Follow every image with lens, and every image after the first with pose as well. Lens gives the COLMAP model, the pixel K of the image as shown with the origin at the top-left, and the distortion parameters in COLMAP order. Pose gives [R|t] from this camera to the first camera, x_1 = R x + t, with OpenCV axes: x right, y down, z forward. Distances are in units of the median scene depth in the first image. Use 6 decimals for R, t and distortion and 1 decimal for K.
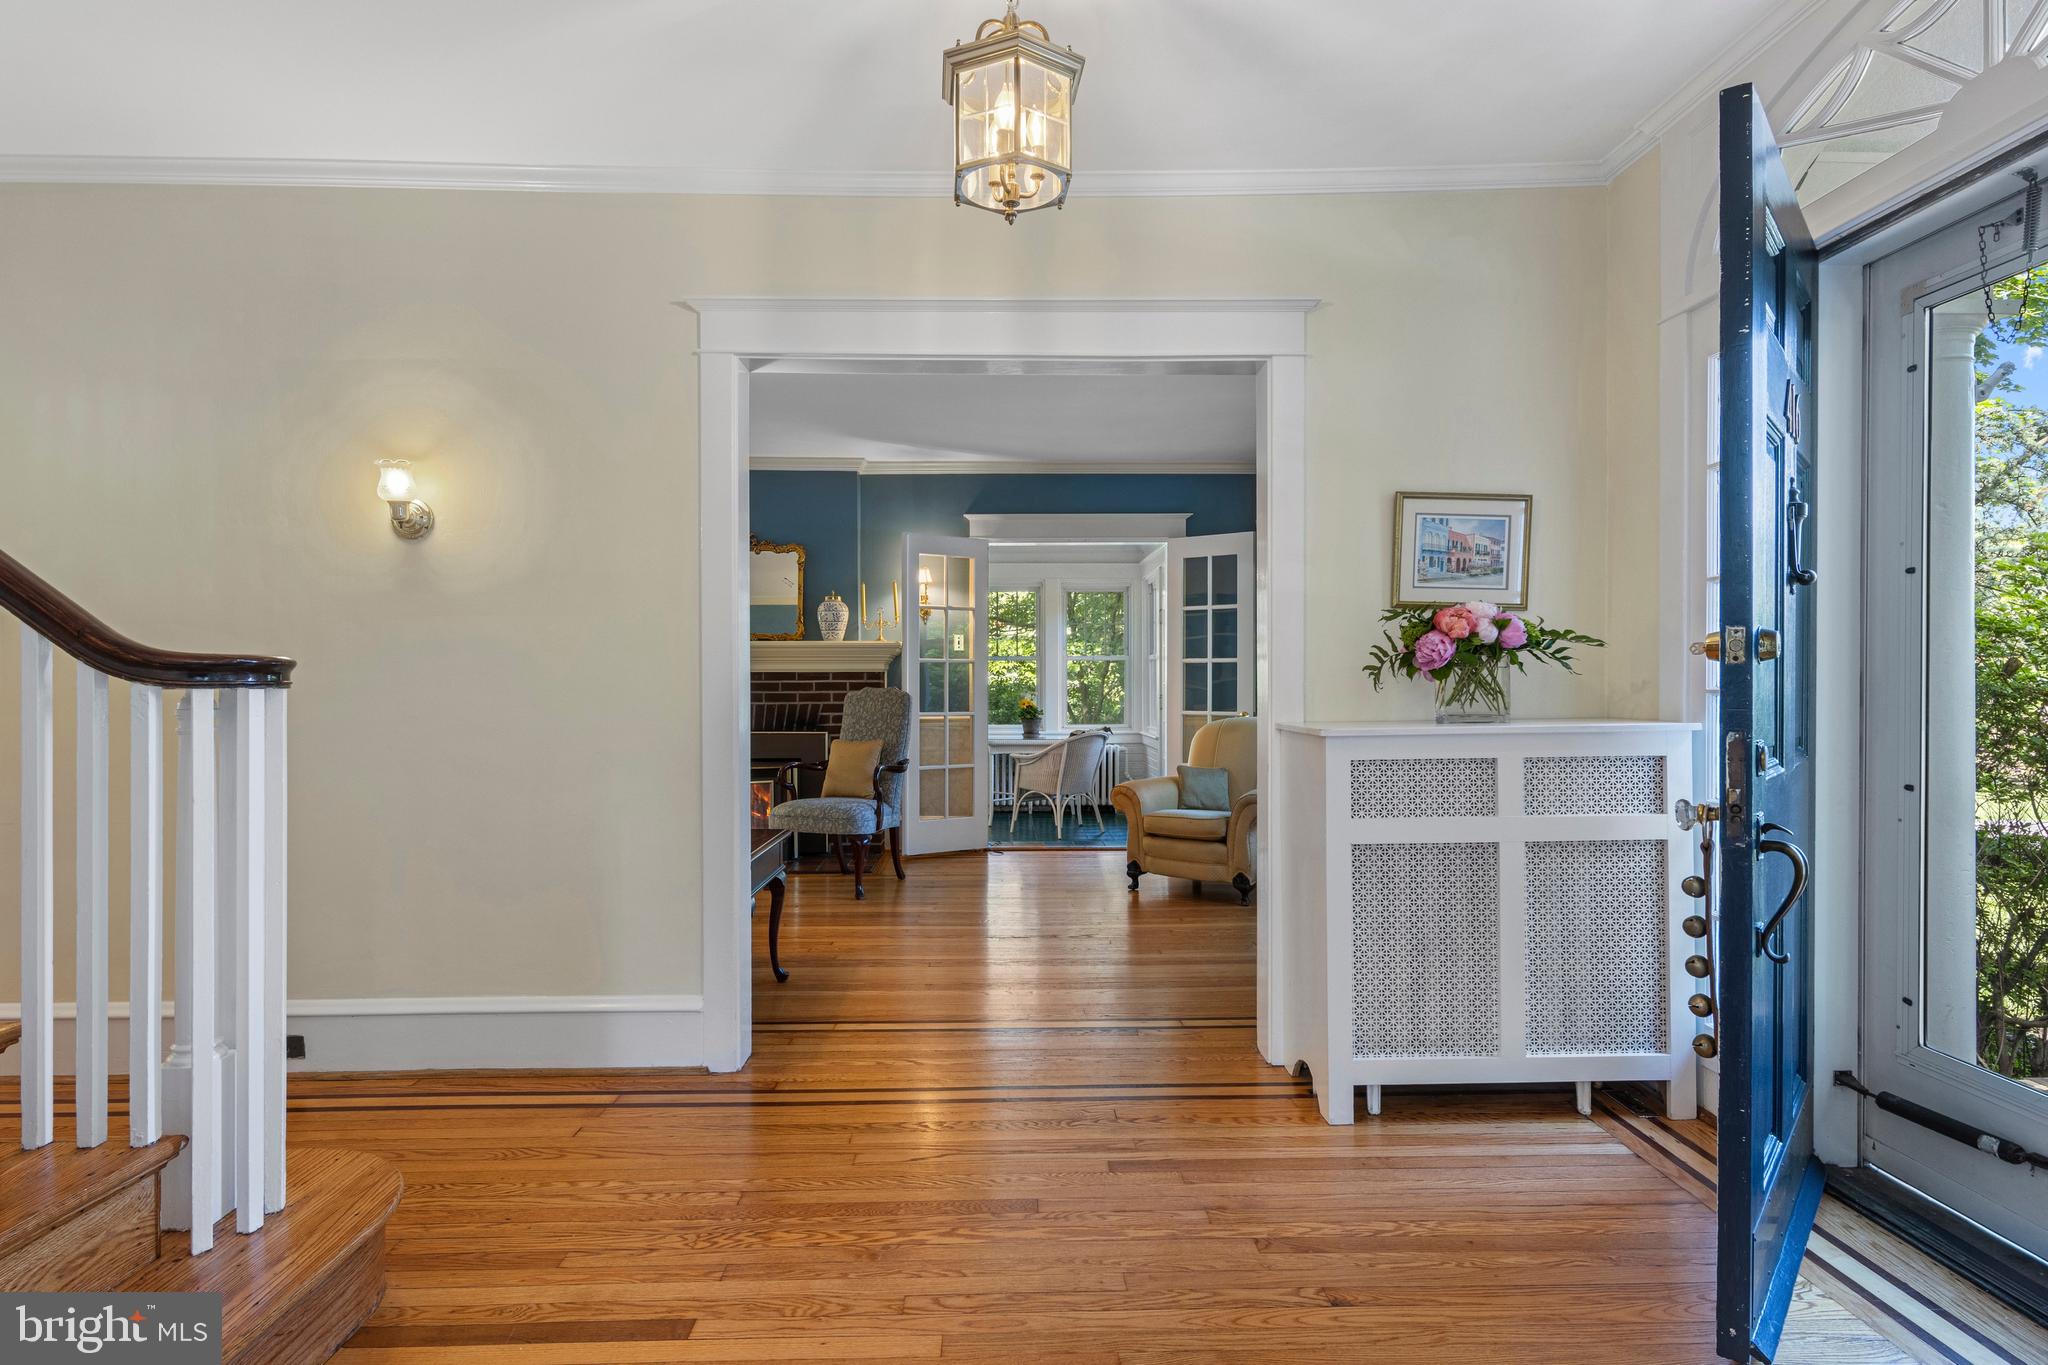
lens RADIAL K [[1045.7, 0, 1024.0], [0, 1045.7, 682.5], [0, 0, 1]] dist [0.001760, 0.000191]
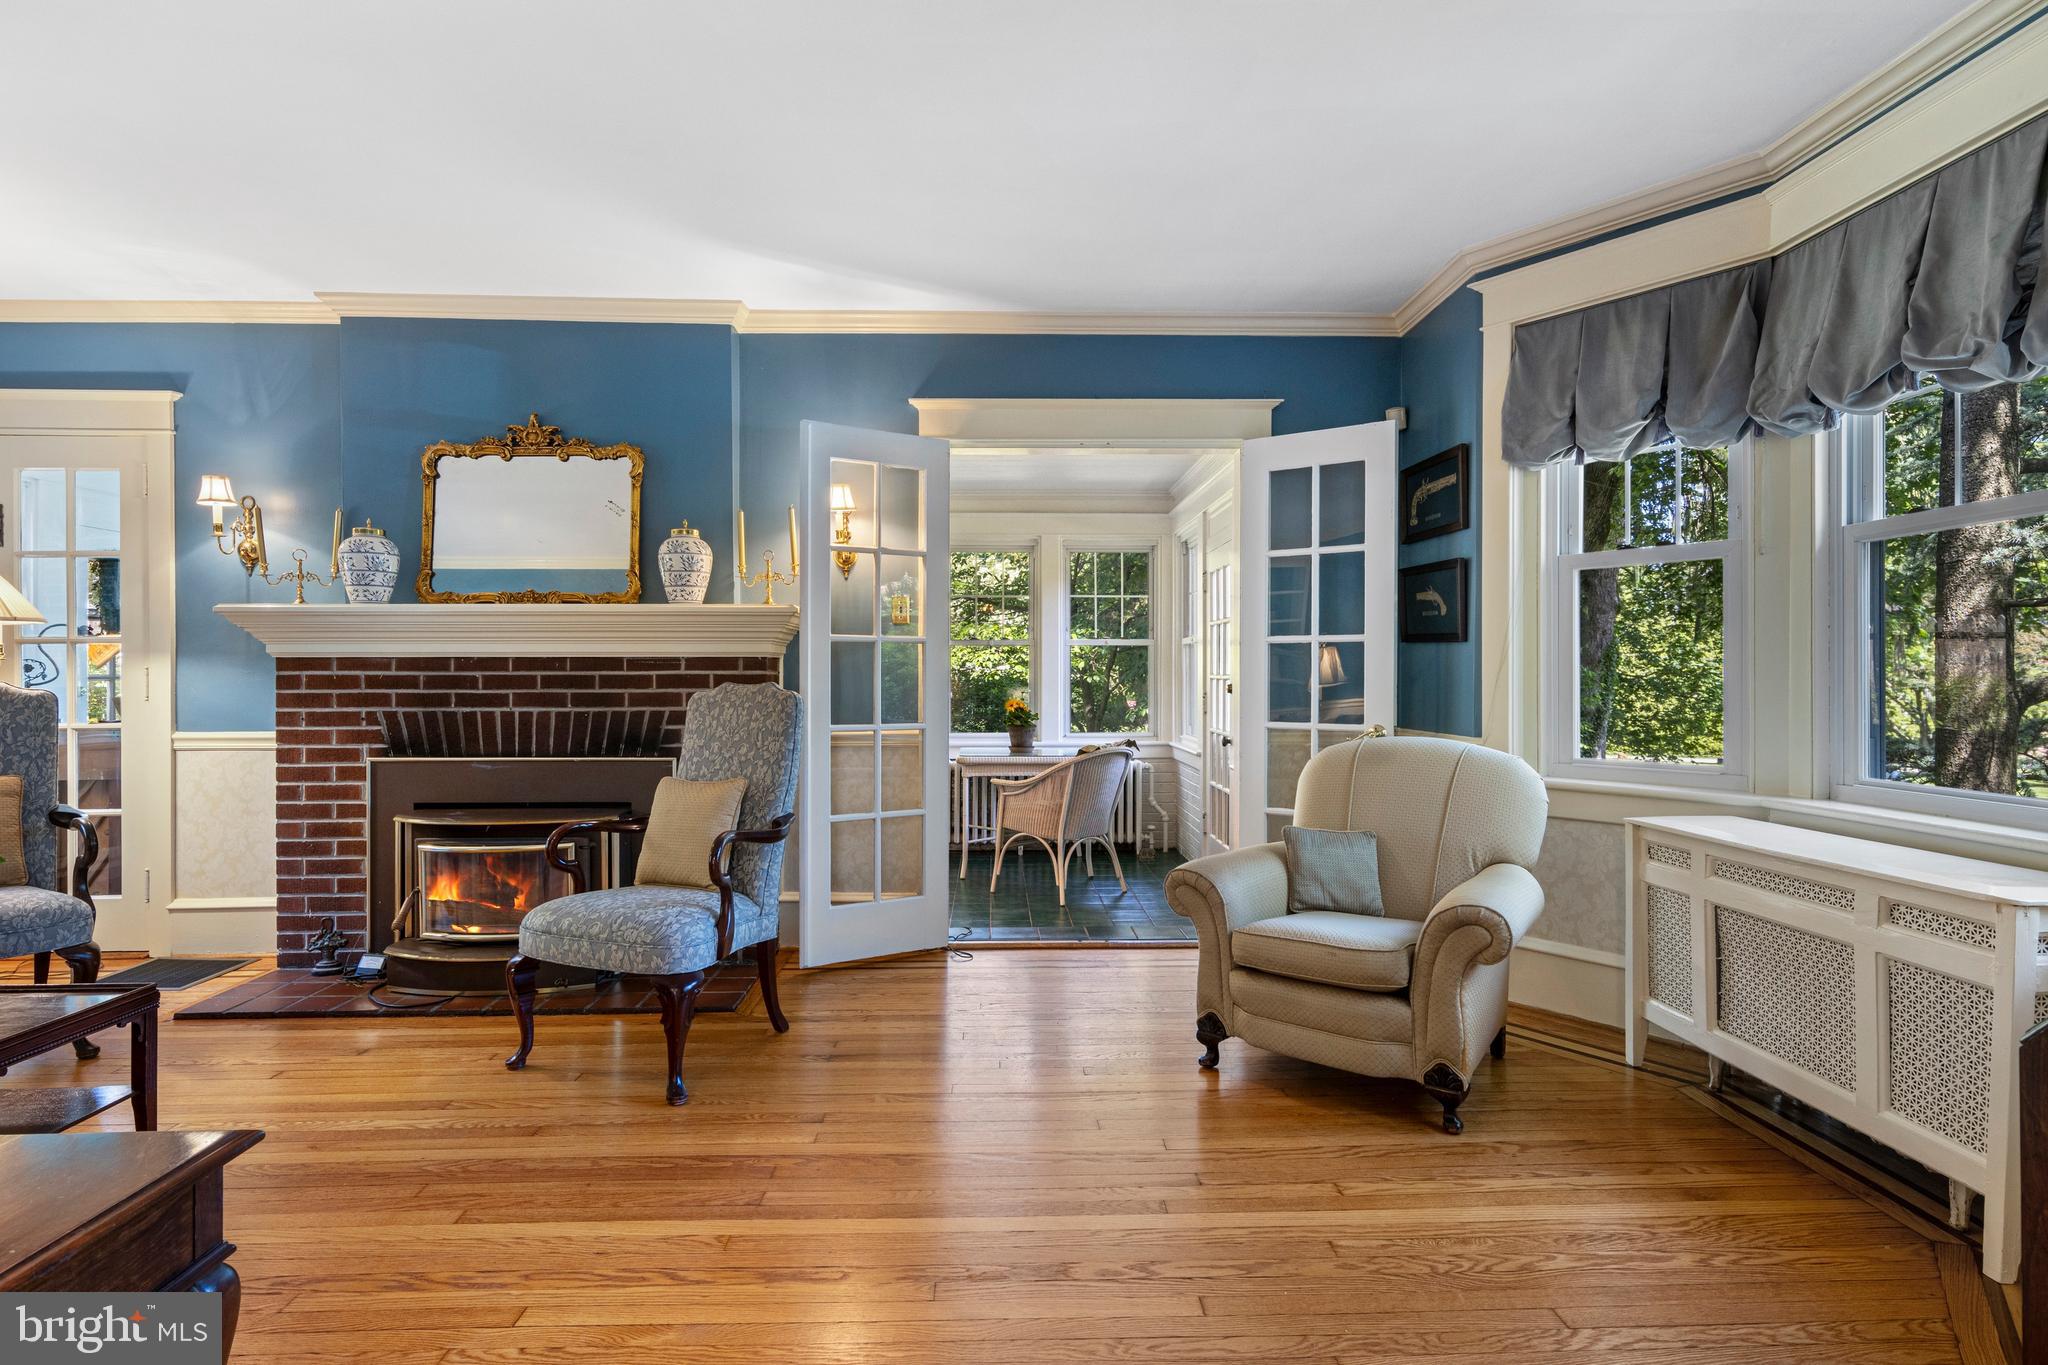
lens RADIAL K [[1045.7, 0, 1024.0], [0, 1045.7, 682.5], [0, 0, 1]] dist [0.001760, 0.000191]
pose [[0.999988, 0.001412, 0.004647, 0.006903], [-0.001443, 0.999977, 0.006670, 0.000273], [-0.004638, -0.006676, 0.999967, 0.392709]]
